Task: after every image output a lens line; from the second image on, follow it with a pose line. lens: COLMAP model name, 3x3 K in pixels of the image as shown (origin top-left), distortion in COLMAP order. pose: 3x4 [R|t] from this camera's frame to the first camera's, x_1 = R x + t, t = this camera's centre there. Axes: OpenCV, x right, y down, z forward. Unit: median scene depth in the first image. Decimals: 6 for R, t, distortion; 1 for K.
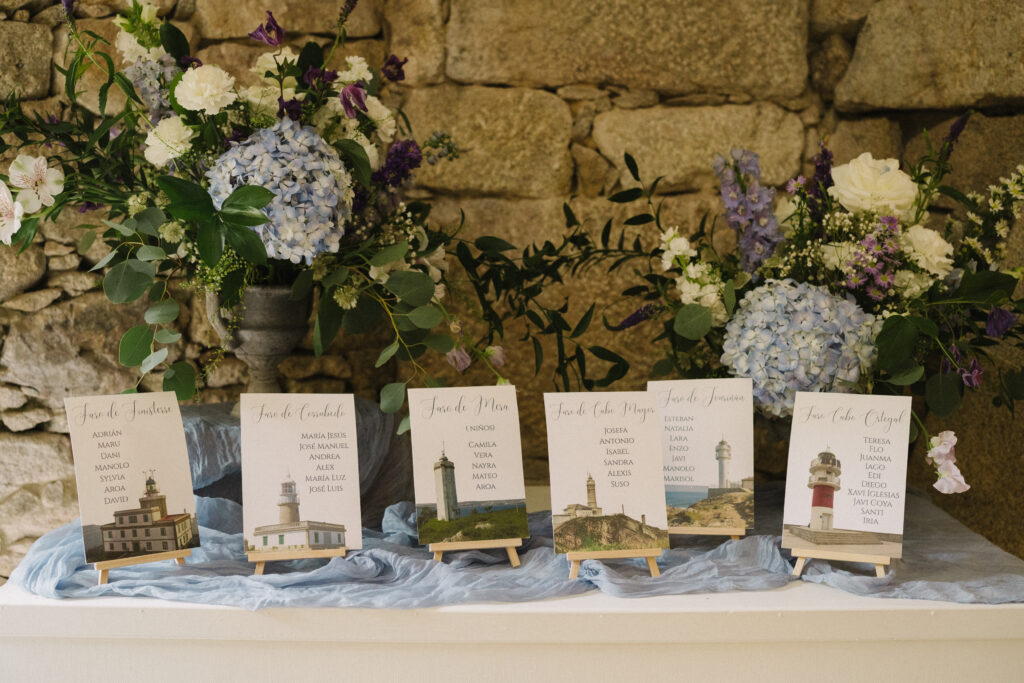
lens RADIAL K [[1039.6, 0, 498.2], [0, 1039.6, 339.4], [0, 0, 1]] dist [-0.205953, 0.285212]
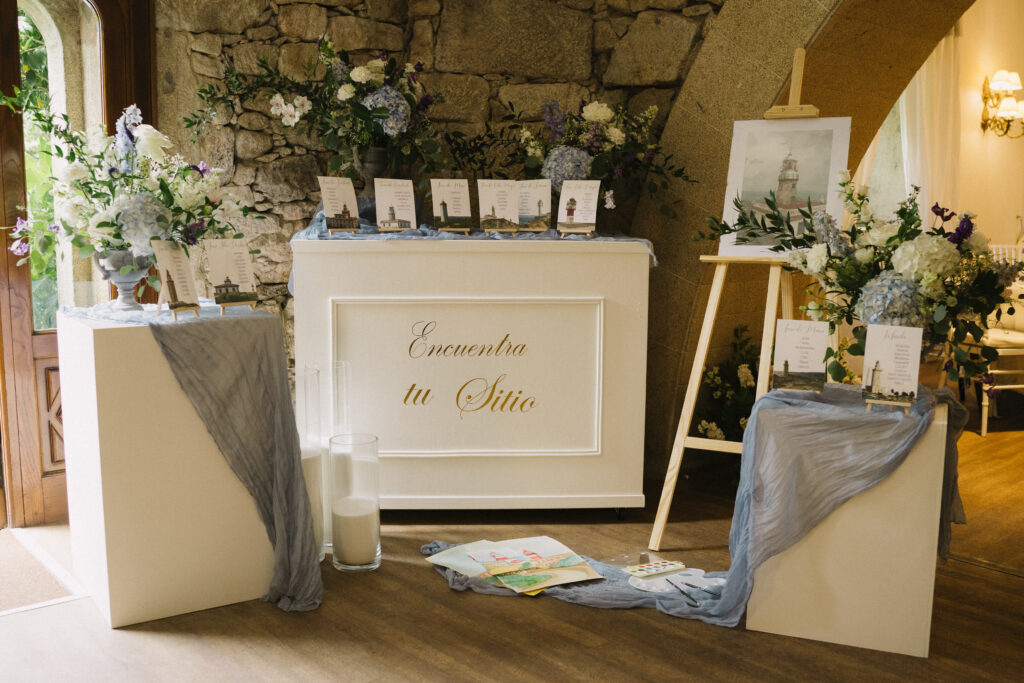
lens RADIAL K [[1039.6, 0, 498.2], [0, 1039.6, 339.4], [0, 0, 1]] dist [-0.205953, 0.285212]
pose [[0.997542, 0.002824, 0.070010, -0.090166], [-0.004372, 0.999749, 0.021969, 0.391341], [-0.069931, -0.022221, 0.997304, -1.726942]]
